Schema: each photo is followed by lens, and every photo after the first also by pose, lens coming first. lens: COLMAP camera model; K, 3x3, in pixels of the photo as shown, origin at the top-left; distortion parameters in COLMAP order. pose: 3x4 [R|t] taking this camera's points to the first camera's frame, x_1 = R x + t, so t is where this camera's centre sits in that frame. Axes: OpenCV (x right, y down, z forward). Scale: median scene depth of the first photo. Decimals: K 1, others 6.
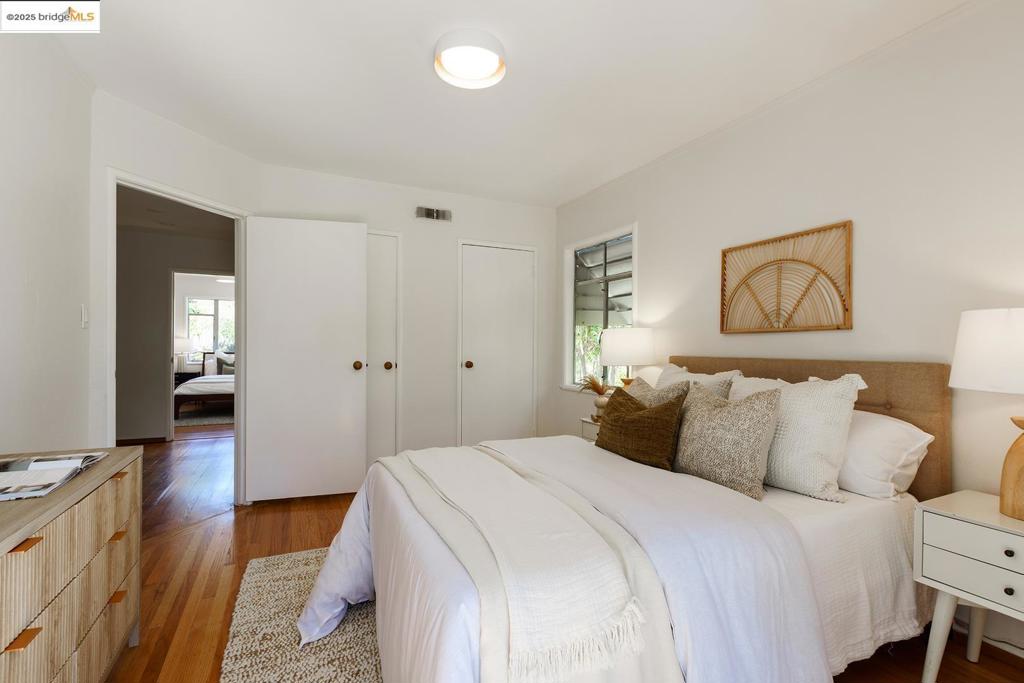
lens RADIAL K [[463.0, 0, 512.0], [0, 463.0, 341.5], [0, 0, 1]] dist [0.000204, 0.000312]
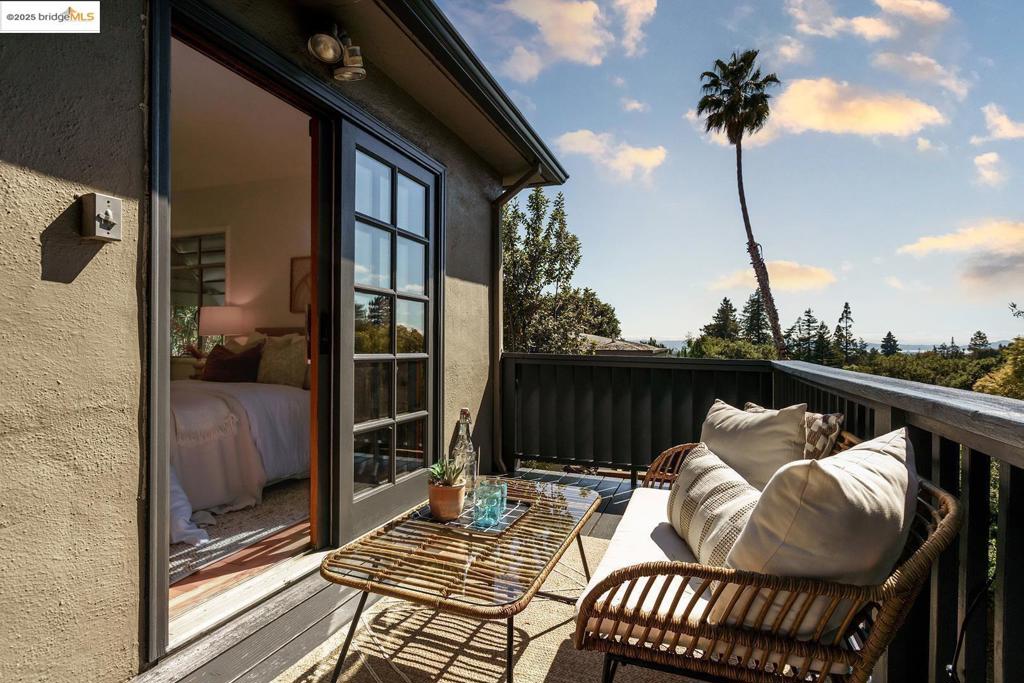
lens RADIAL K [[528.0, 0, 512.0], [0, 528.0, 341.5], [0, 0, 1]] dist [-0.000237, -0.000070]
pose [[0.720947, 0.002092, 0.692987, -0.193829], [-0.006534, 0.999972, 0.003779, 0.057317], [-0.692959, -0.007253, 0.720941, -0.647062]]
